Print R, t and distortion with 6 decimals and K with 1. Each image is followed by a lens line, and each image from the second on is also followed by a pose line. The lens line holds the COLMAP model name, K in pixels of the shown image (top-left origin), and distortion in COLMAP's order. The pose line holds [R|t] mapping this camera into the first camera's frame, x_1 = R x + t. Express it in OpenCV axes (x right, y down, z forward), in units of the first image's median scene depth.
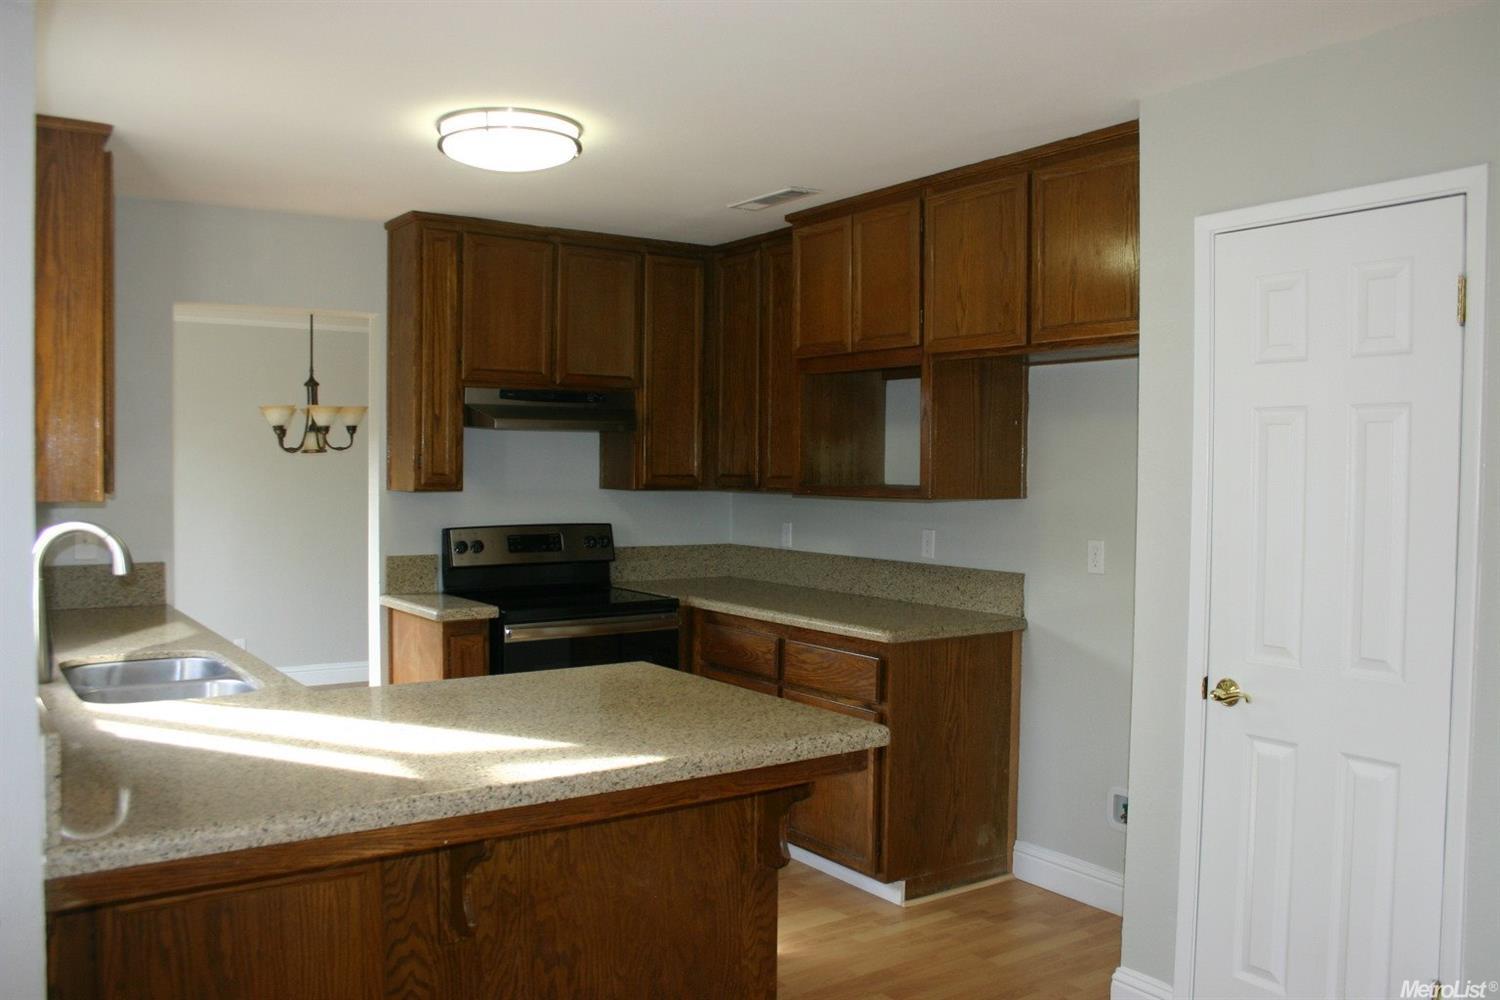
lens RADIAL K [[1230.5, 0, 750.3], [0, 1230.5, 496.9], [0, 0, 1]] dist [-0.119212, 0.029465]
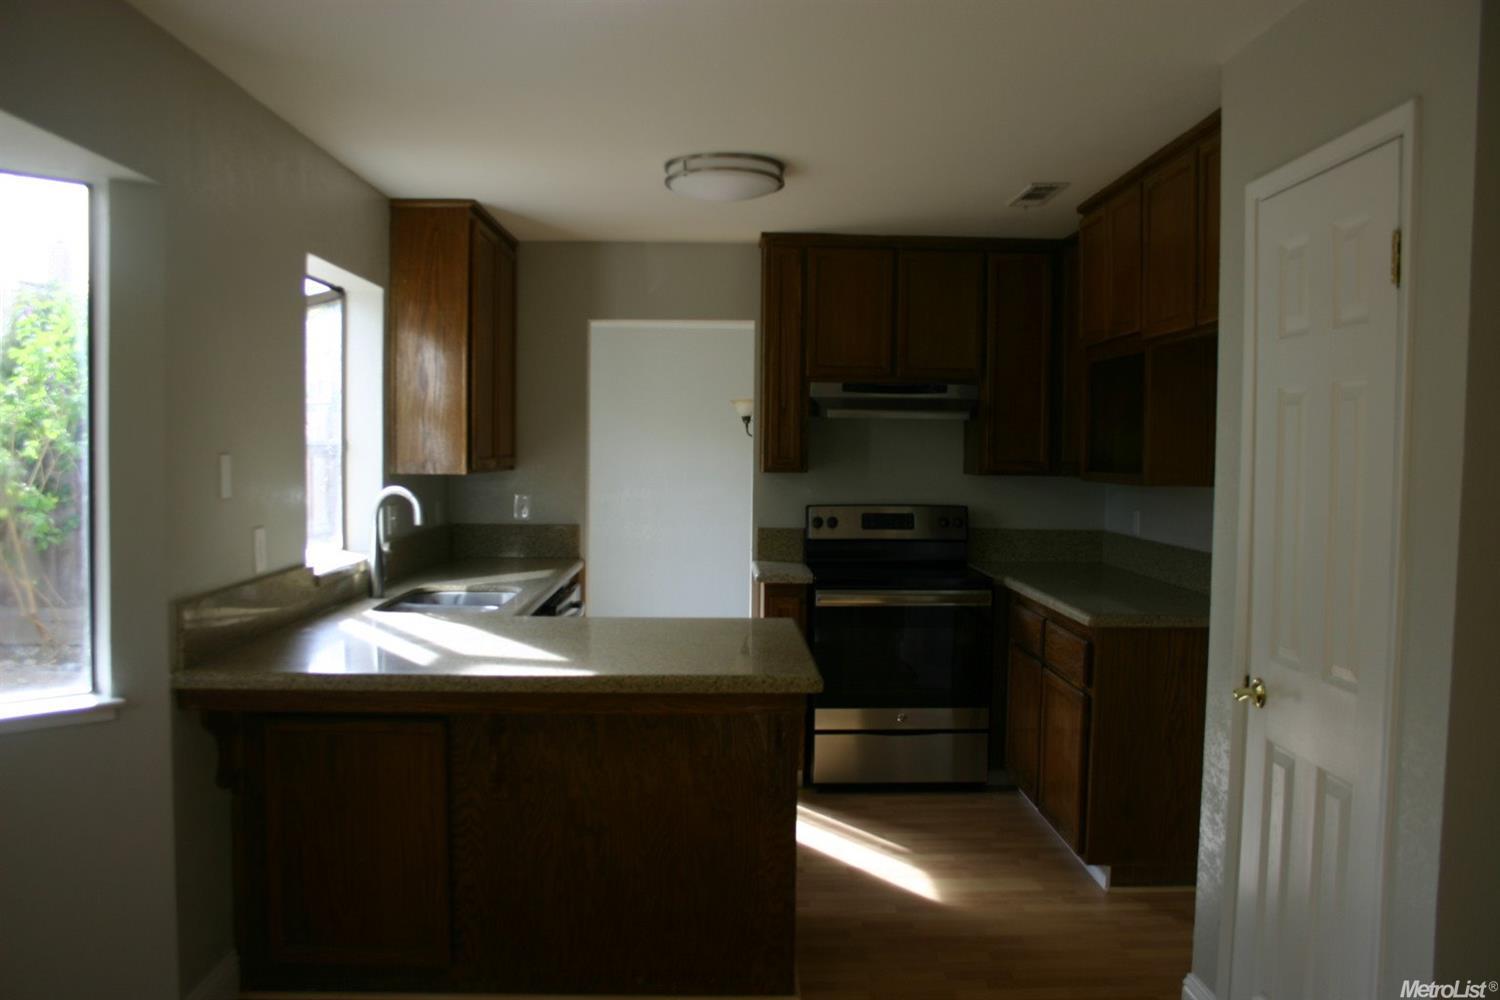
lens RADIAL K [[1230.5, 0, 751.6], [0, 1230.5, 502.8], [0, 0, 1]] dist [-0.119212, 0.029465]
pose [[0.836663, 0.026027, -0.547099, 0.373625], [-0.019599, 0.999653, 0.017584, 0.004391], [0.547367, -0.003989, 0.836883, 0.007105]]
